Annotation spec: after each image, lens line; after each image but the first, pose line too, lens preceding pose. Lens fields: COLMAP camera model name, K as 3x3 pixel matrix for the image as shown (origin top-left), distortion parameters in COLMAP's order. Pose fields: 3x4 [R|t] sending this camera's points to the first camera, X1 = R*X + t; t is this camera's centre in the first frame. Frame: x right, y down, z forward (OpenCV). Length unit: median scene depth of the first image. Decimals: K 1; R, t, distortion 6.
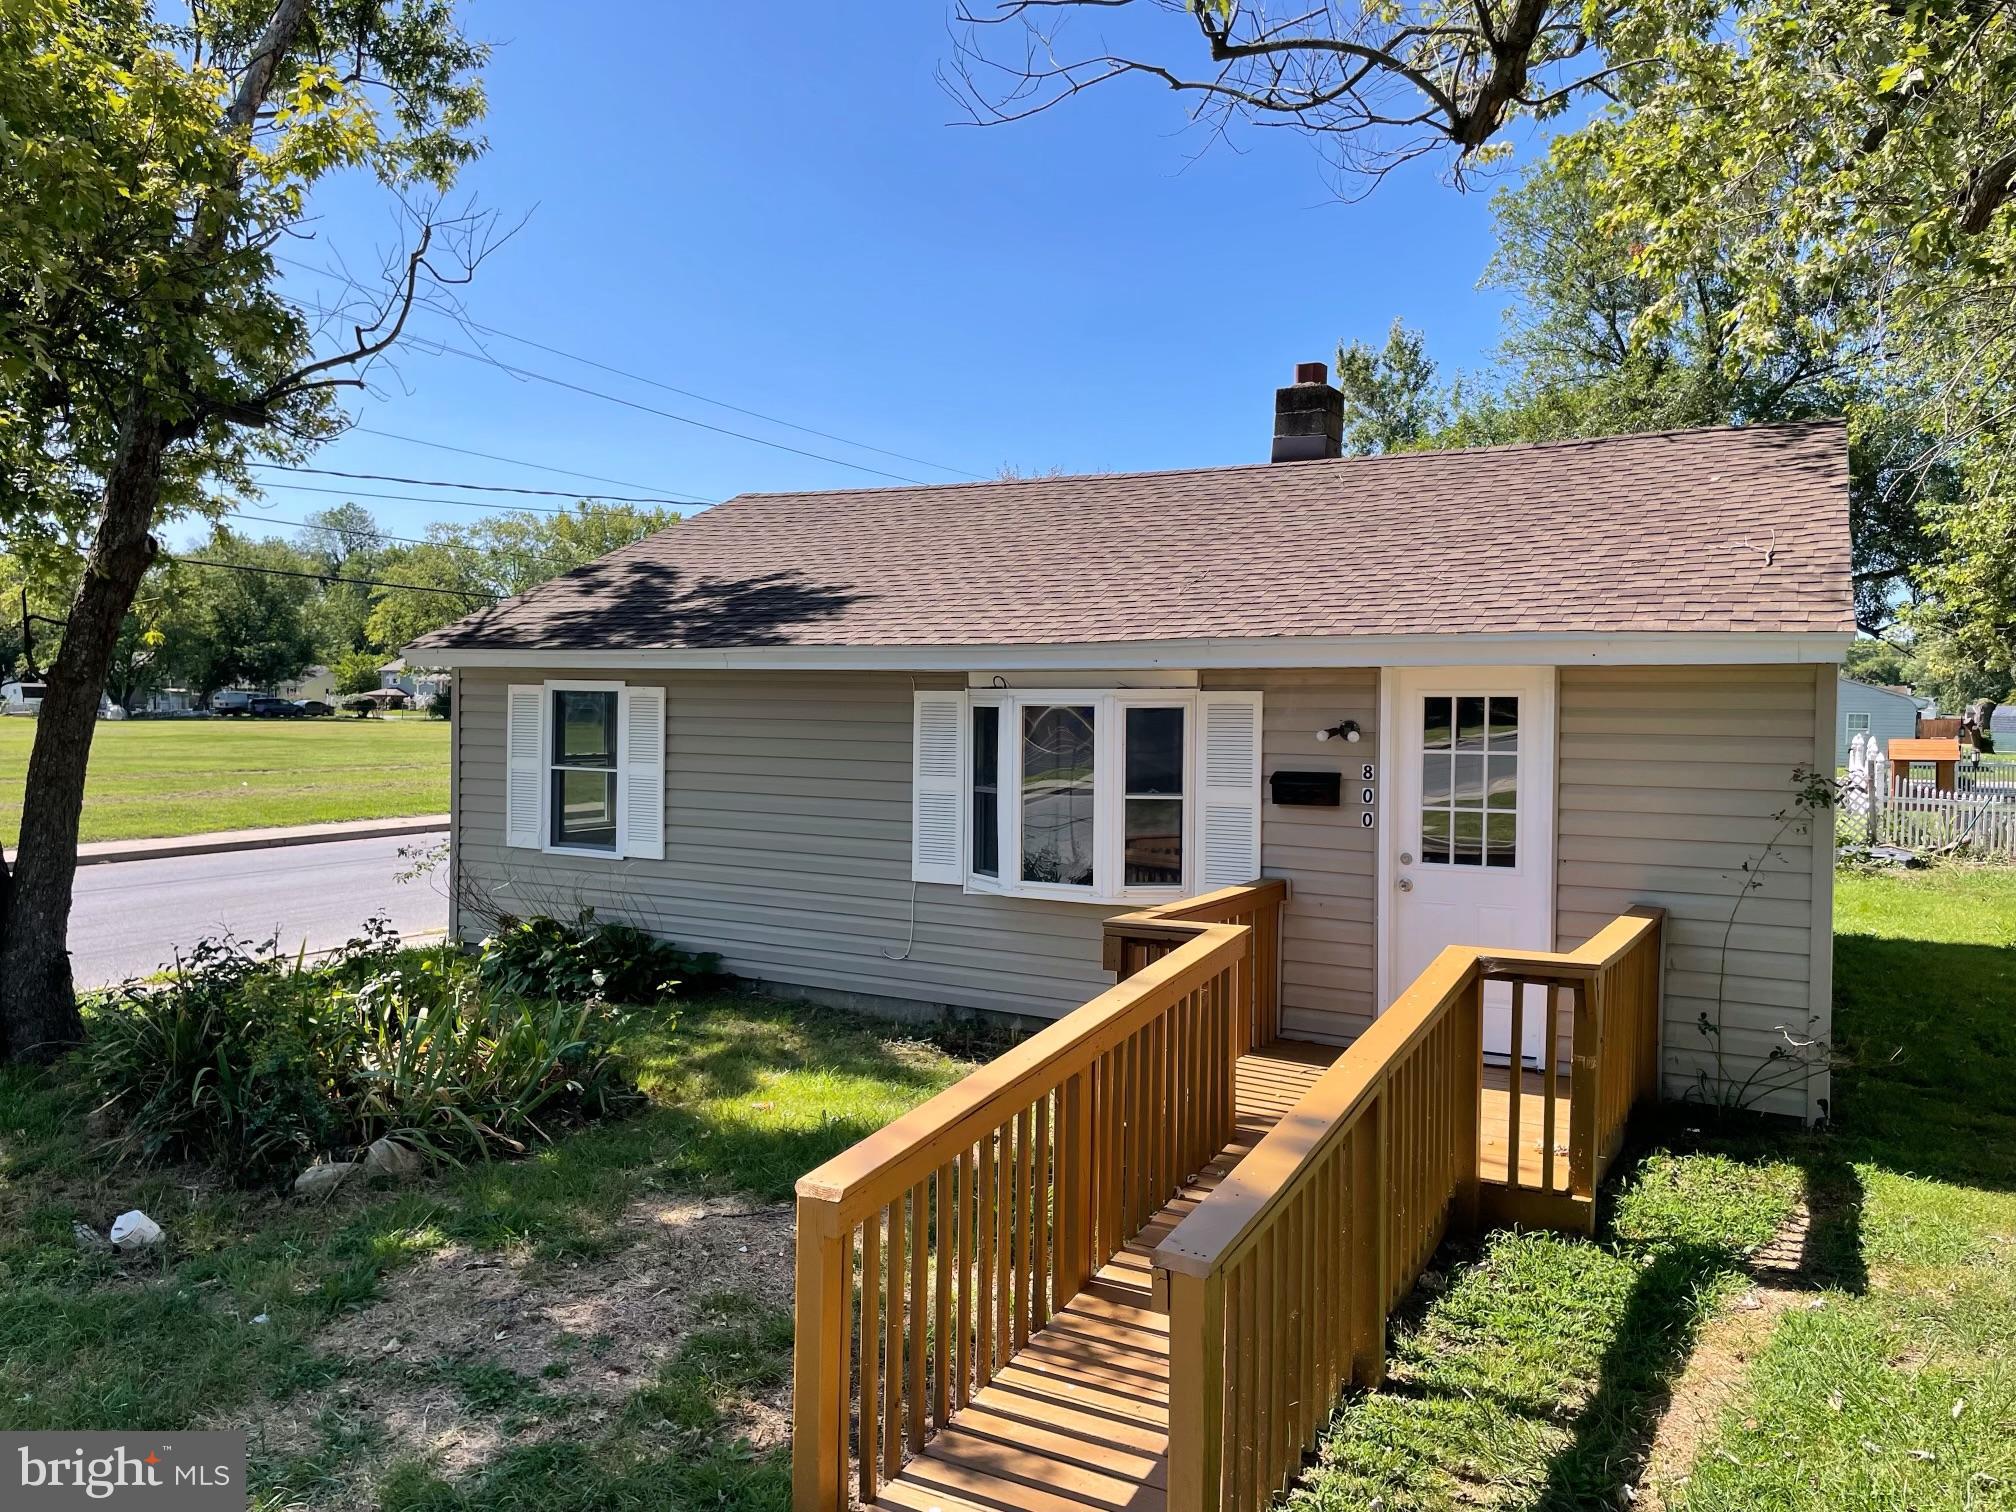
lens RADIAL K [[1540.8, 0, 990.8], [0, 1540.8, 763.8], [0, 0, 1]] dist [0.093575, -0.121398]
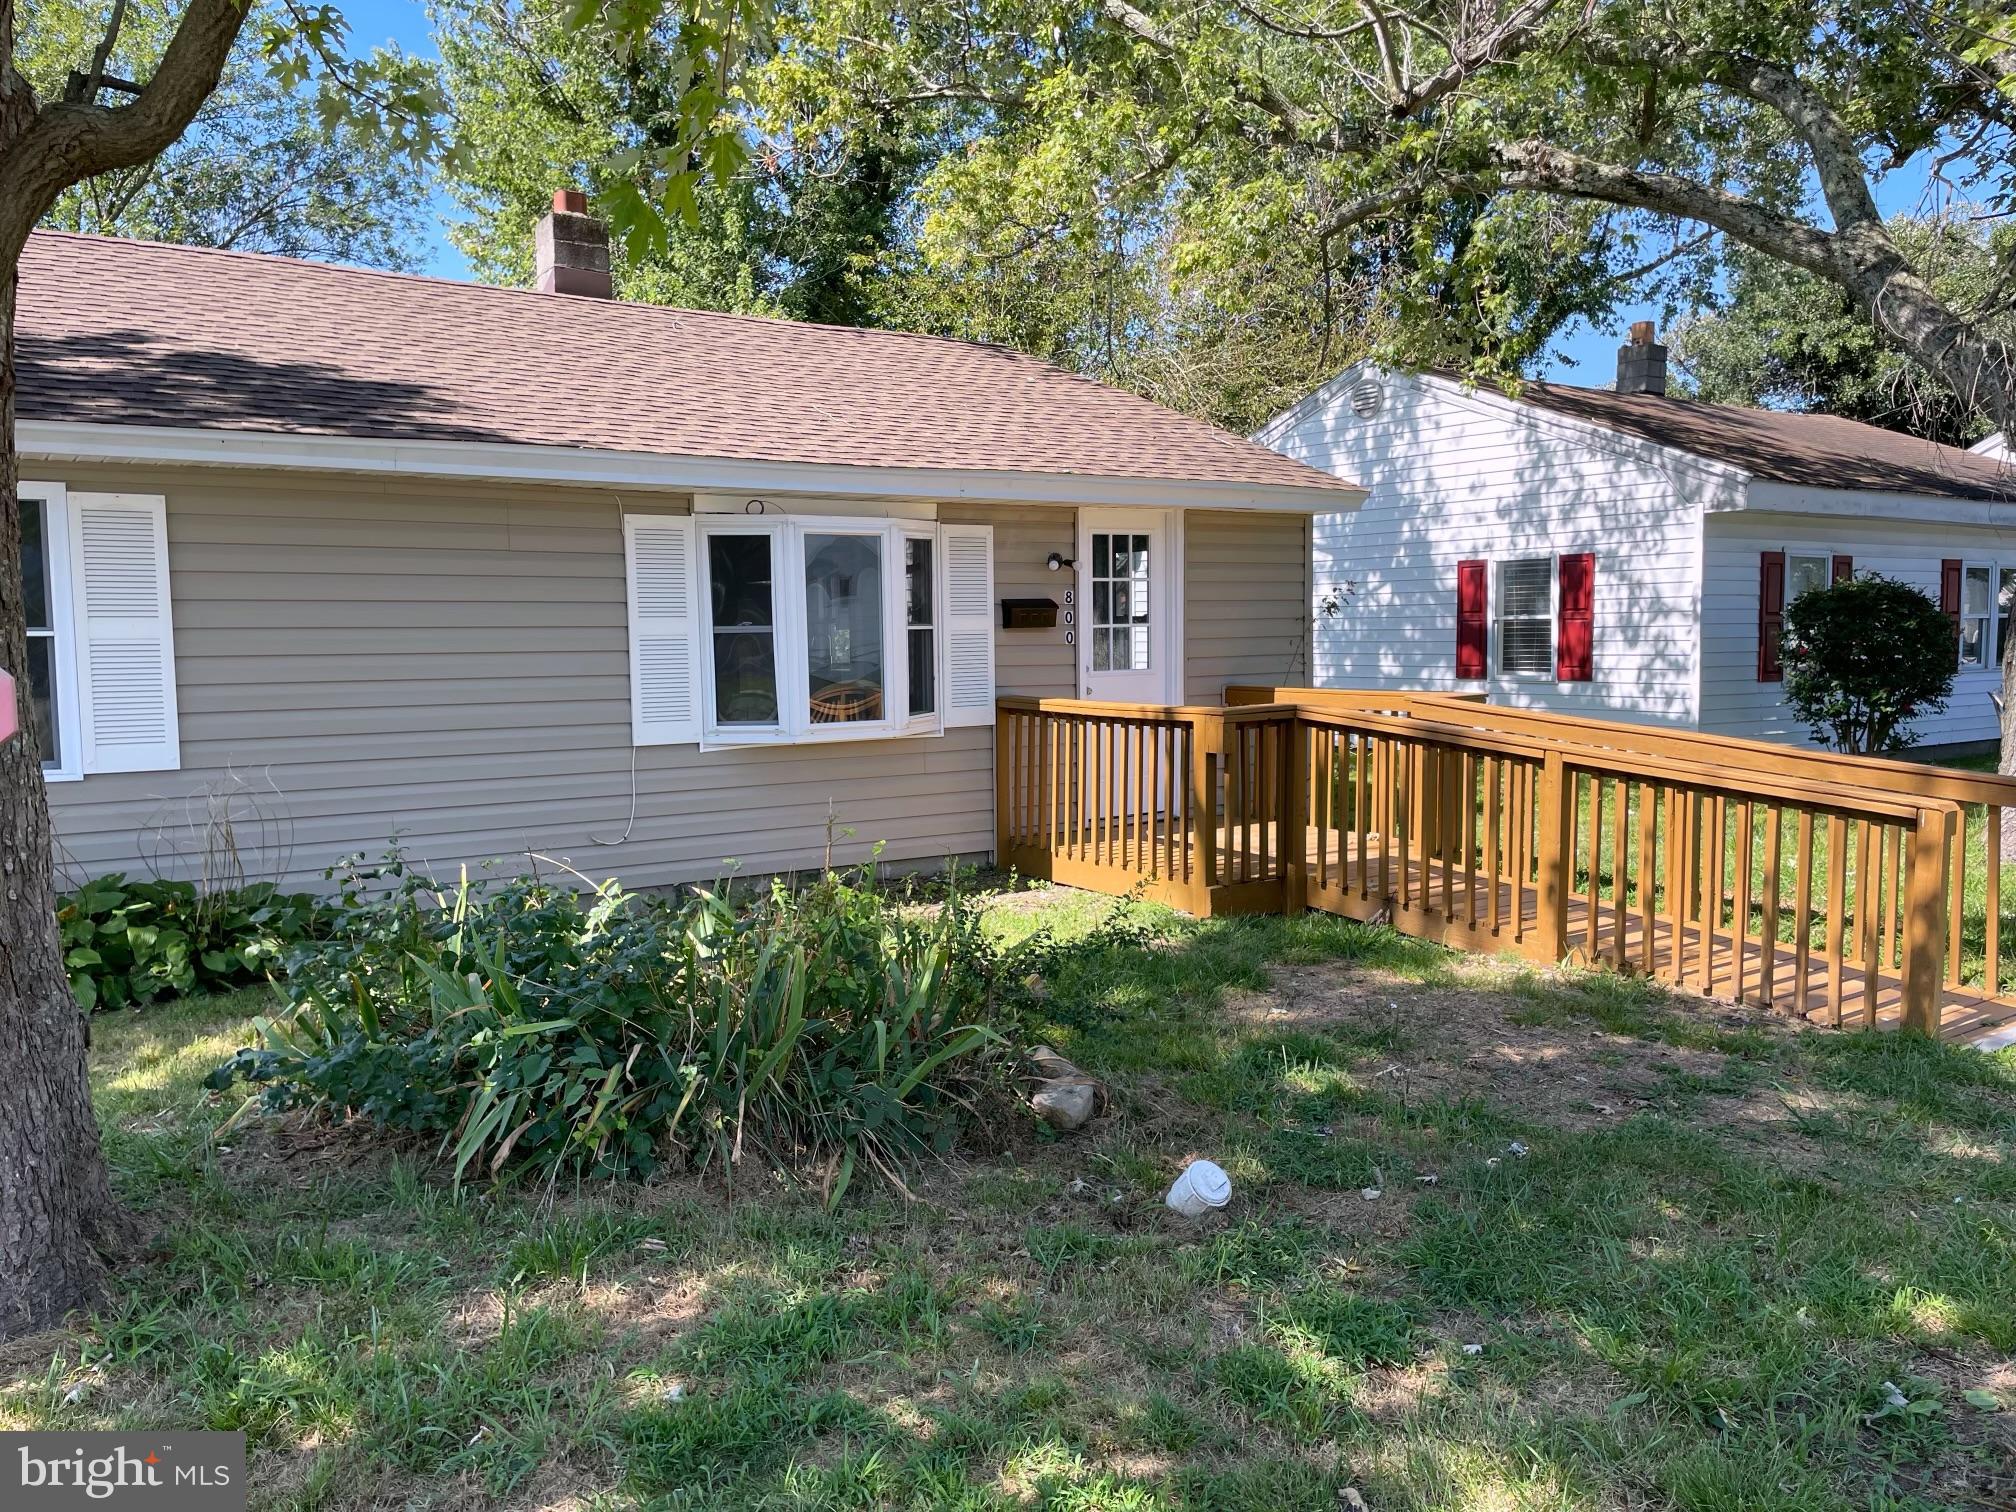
lens RADIAL K [[1540.8, 0, 1000.4], [0, 1540.8, 763.1], [0, 0, 1]] dist [0.093575, -0.121398]
pose [[0.424262, -0.098341, 0.900184, -0.815473], [0.052050, 0.995090, 0.084178, 0.028554], [-0.904042, 0.011141, 0.427298, 0.528549]]
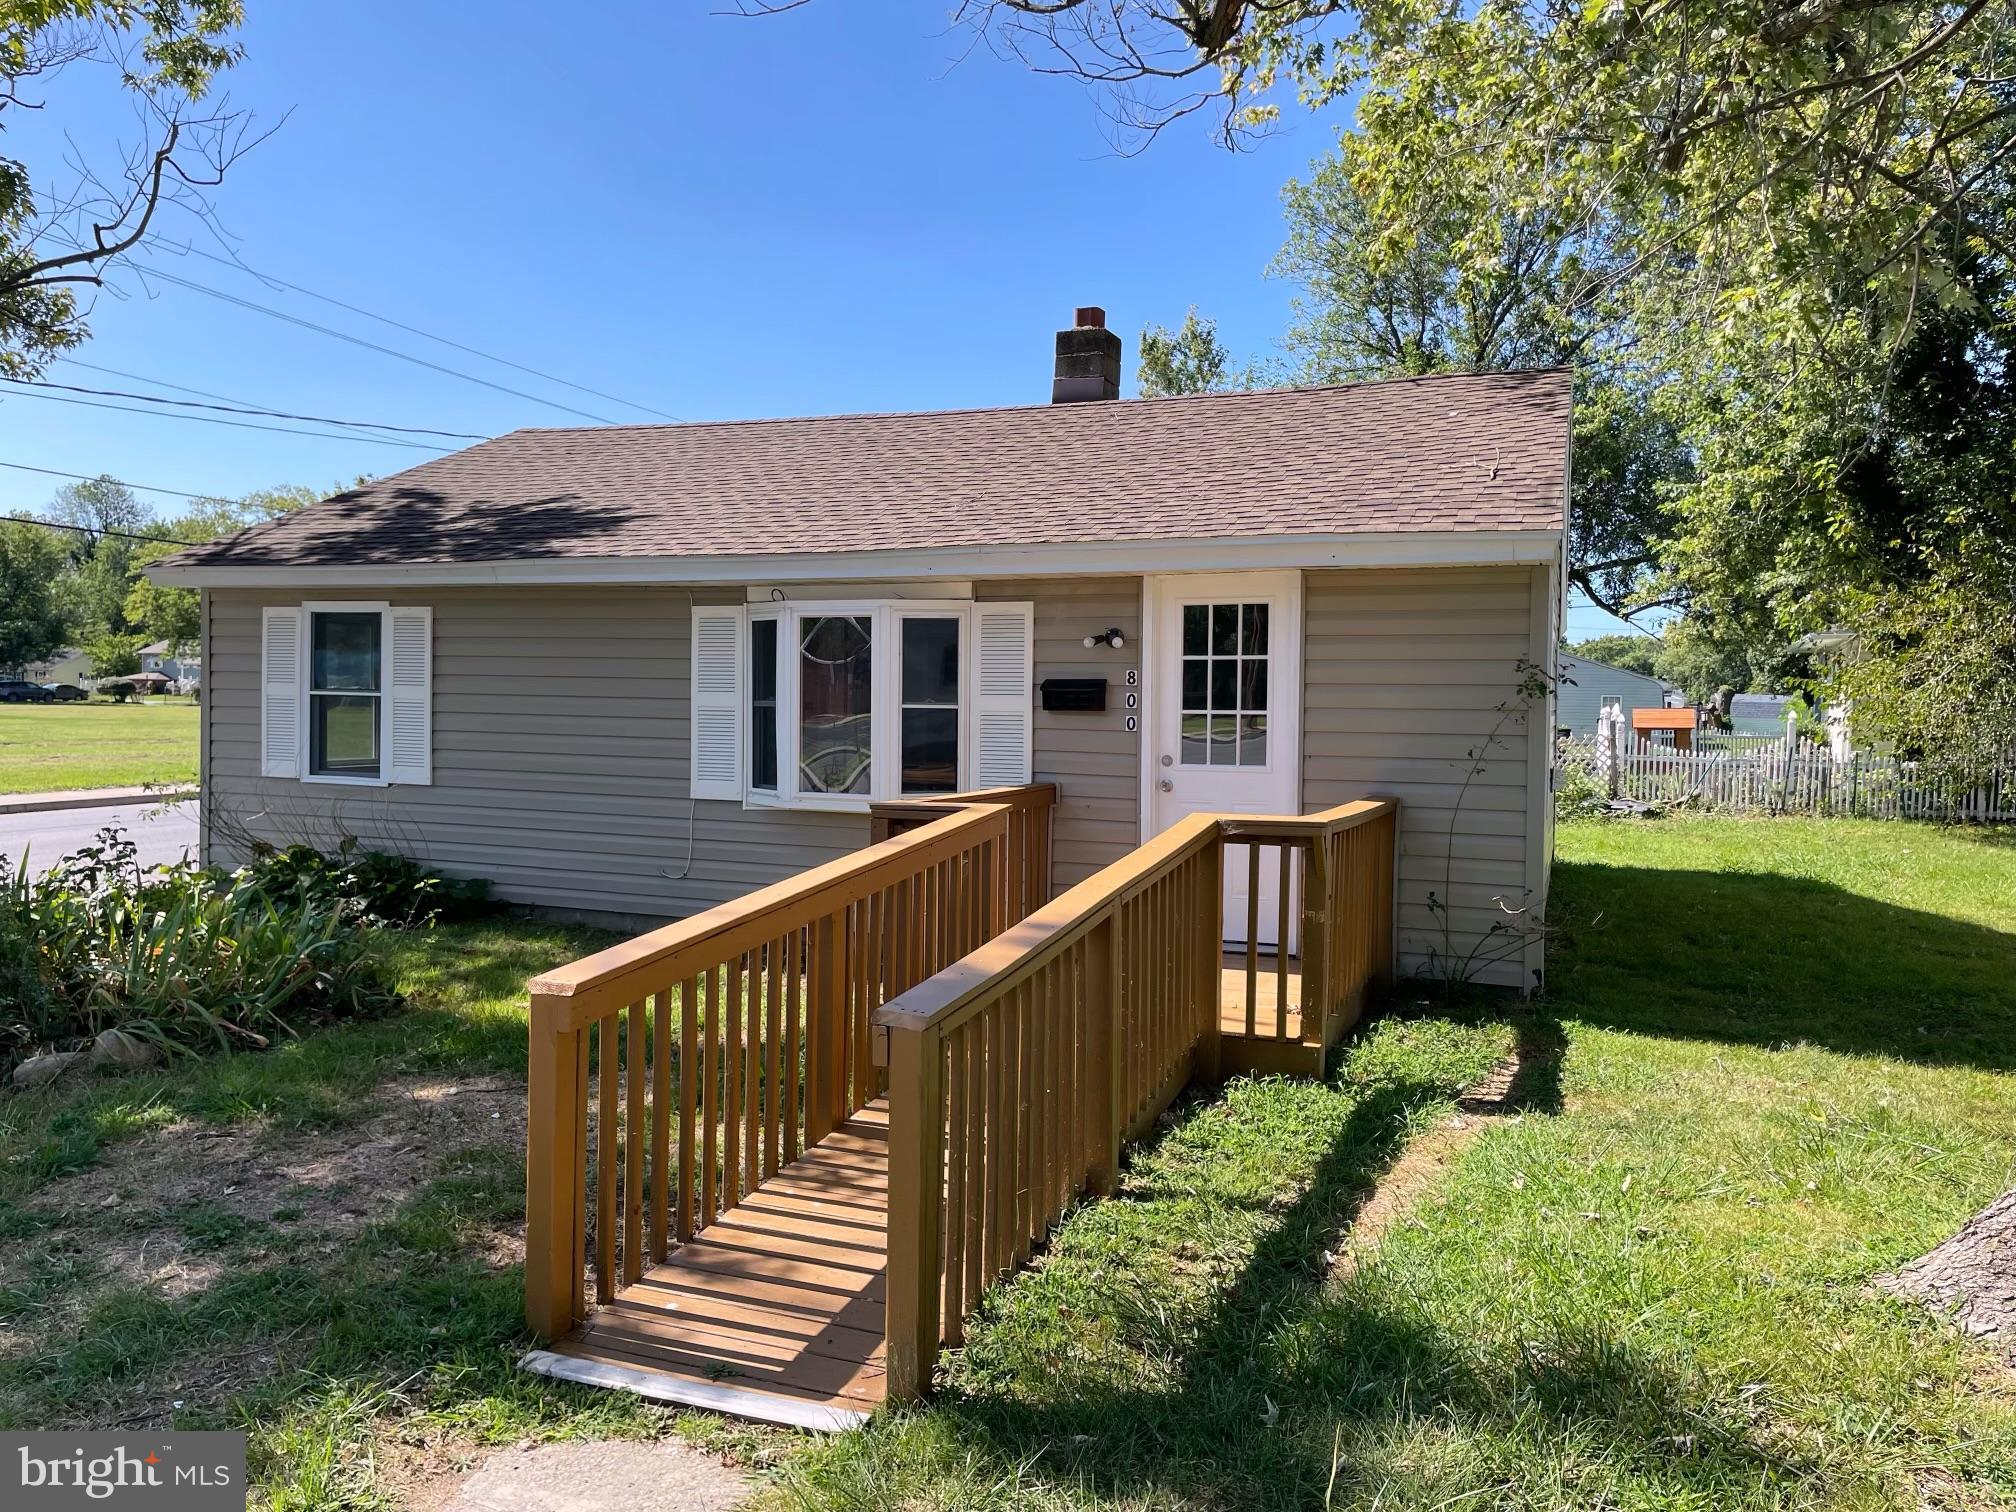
lens RADIAL K [[1540.8, 0, 993.7], [0, 1540.8, 760.0], [0, 0, 1]] dist [0.093575, -0.121398]
pose [[0.992279, -0.001842, 0.124013, 0.022071], [0.001660, 0.999997, 0.001573, 0.056908], [-0.124016, -0.001355, 0.992279, -0.015819]]
